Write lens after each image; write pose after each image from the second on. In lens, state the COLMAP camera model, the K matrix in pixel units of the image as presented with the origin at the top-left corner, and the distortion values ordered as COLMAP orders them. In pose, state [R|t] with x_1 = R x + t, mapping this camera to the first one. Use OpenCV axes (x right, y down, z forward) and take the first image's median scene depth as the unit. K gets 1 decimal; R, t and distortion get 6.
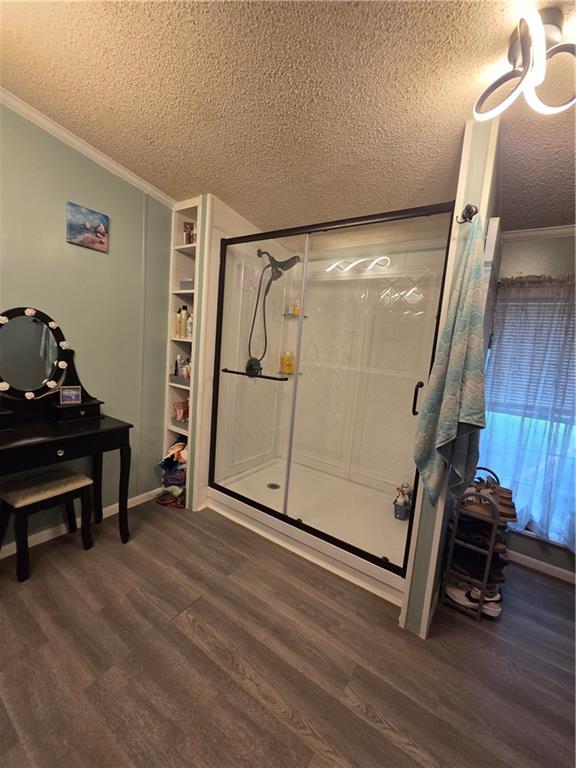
lens RADIAL K [[317.0, 0, 288.3], [0, 317.0, 382.6], [0, 0, 1]] dist [0.001433, 0.000192]
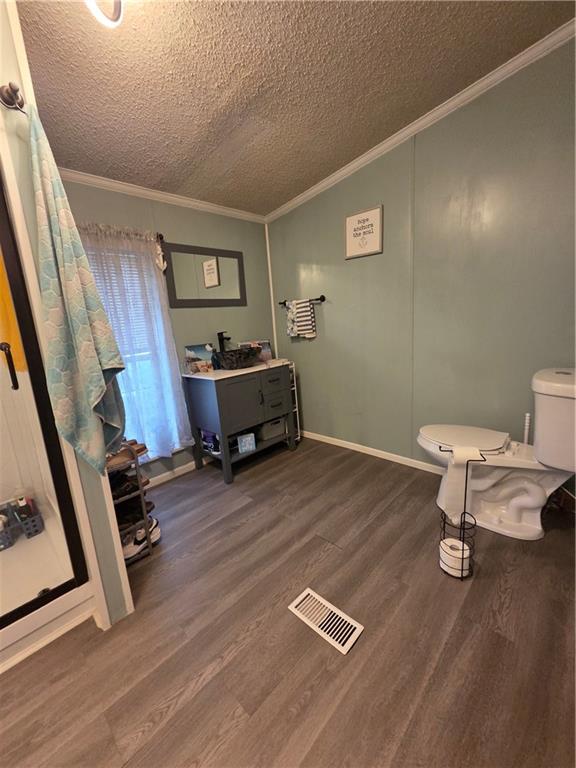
lens RADIAL K [[317.0, 0, 288.3], [0, 317.0, 382.7], [0, 0, 1]] dist [0.001433, 0.000192]
pose [[0.150737, -0.285788, 0.946363, -0.184156], [0.198683, 0.946526, 0.254191, 0.029048], [-0.968403, 0.149710, 0.199458, 0.266031]]
